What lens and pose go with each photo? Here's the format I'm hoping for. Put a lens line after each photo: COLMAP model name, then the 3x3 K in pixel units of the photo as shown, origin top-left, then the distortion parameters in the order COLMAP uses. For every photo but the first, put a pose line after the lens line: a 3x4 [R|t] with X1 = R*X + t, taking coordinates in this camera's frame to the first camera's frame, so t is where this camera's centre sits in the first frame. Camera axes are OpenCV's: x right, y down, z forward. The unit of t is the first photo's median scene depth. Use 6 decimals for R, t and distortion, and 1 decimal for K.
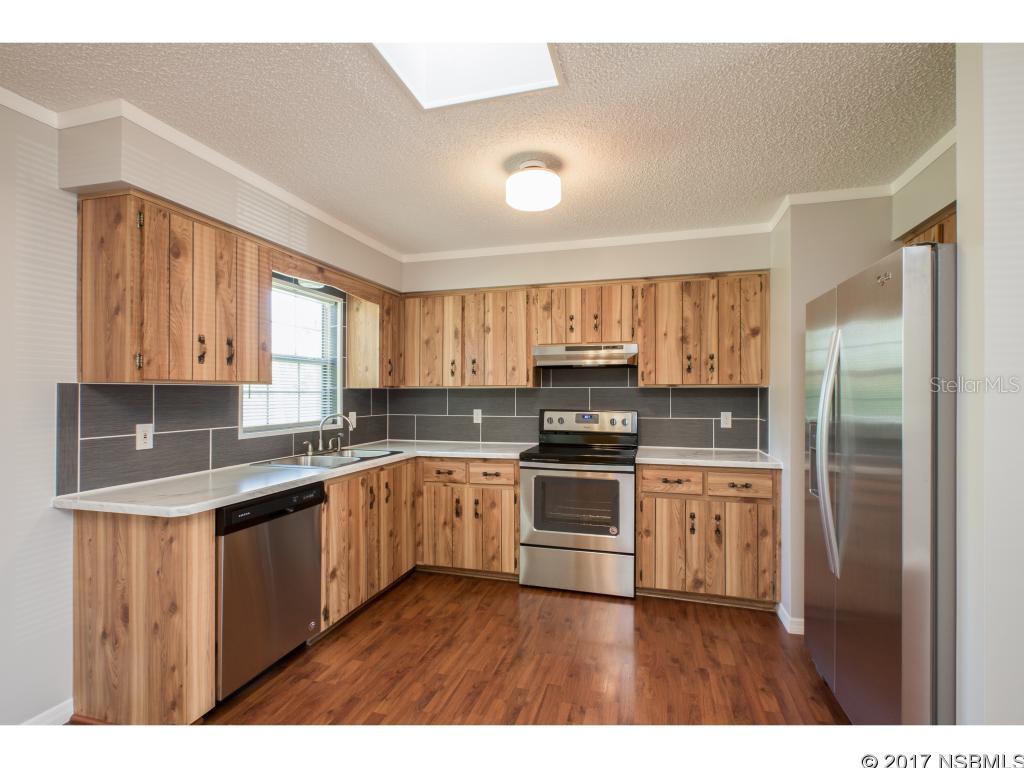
lens RADIAL K [[473.6, 0, 516.8], [0, 473.6, 400.9], [0, 0, 1]] dist [0.005416, 0.000817]
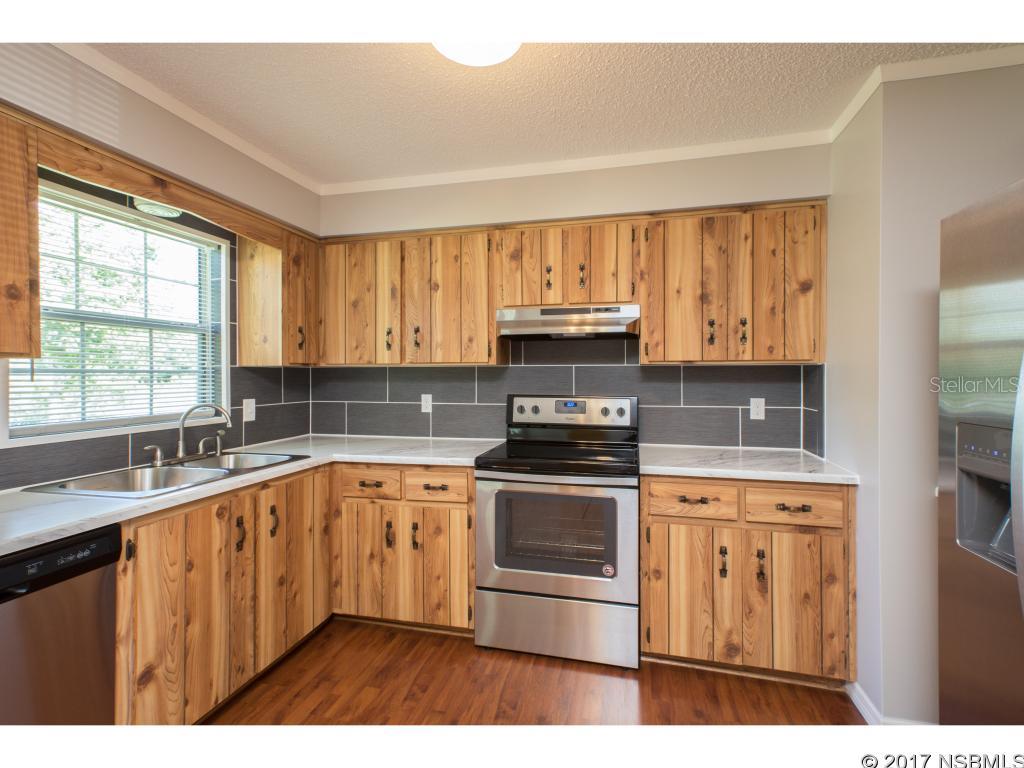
lens RADIAL K [[473.6, 0, 513.3], [0, 473.6, 377.4], [0, 0, 1]] dist [0.005416, 0.000817]
pose [[0.999630, -0.000858, 0.027176, 0.044306], [0.001093, 0.999962, -0.008652, -0.003458], [-0.027168, 0.008679, 0.999593, 0.296663]]
